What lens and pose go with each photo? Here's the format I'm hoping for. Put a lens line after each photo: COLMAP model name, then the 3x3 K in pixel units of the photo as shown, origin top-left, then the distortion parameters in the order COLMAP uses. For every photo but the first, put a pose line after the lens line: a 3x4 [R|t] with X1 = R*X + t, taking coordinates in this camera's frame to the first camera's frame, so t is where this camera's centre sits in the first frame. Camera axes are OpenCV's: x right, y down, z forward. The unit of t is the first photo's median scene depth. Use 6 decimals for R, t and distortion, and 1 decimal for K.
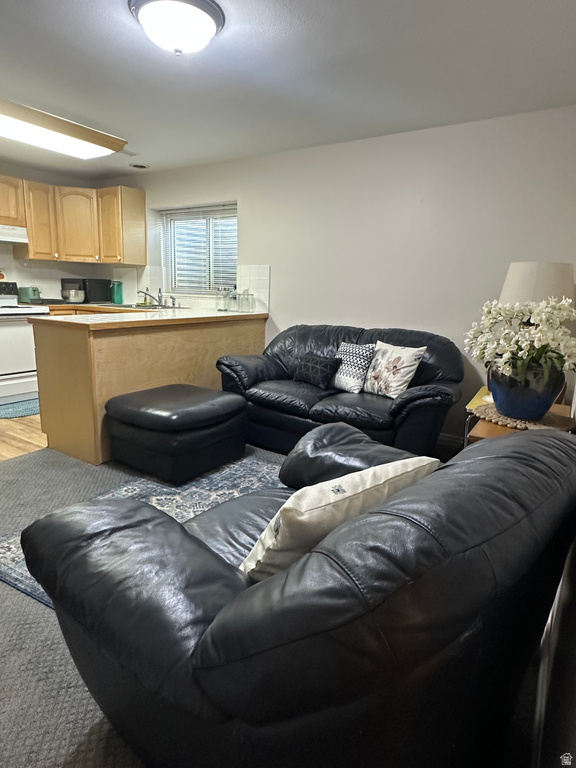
lens RADIAL K [[456.5, 0, 287.3], [0, 456.5, 380.4], [0, 0, 1]] dist [-0.005338, 0.000255]
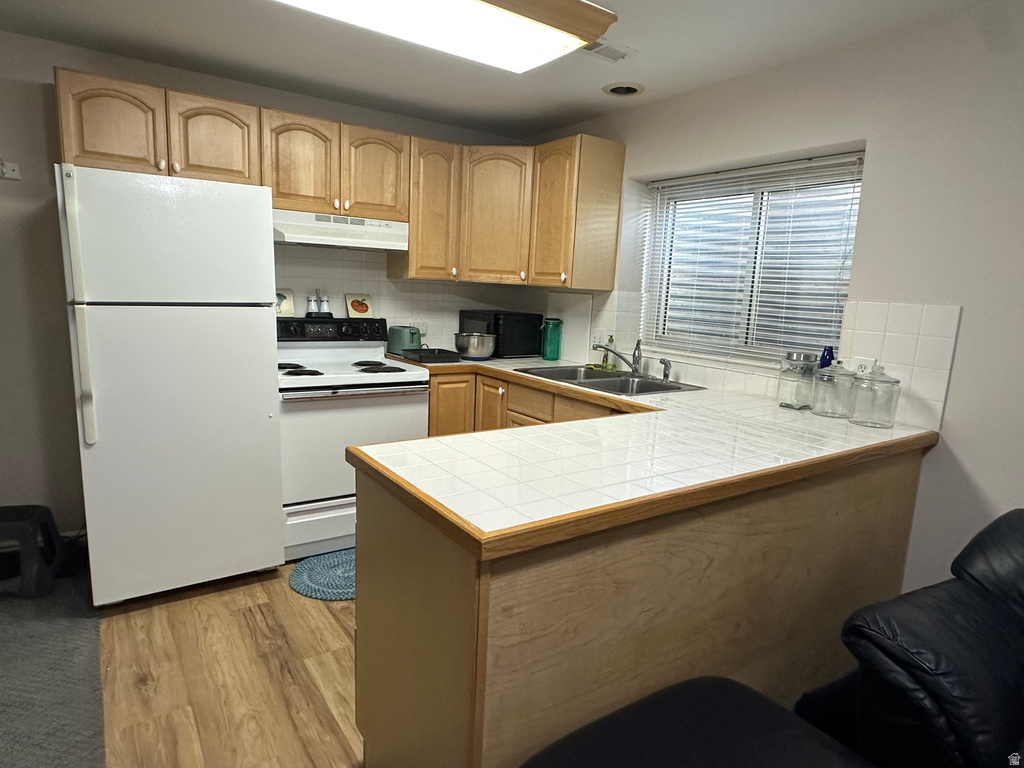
lens RADIAL K [[608.6, 0, 512.8], [0, 608.6, 387.1], [0, 0, 1]] dist [-0.005338, 0.000255]
pose [[0.922716, 0.074652, -0.378184, -0.156839], [-0.094691, 0.994904, -0.034641, -0.118868], [0.373670, 0.067775, 0.925082, 0.364072]]
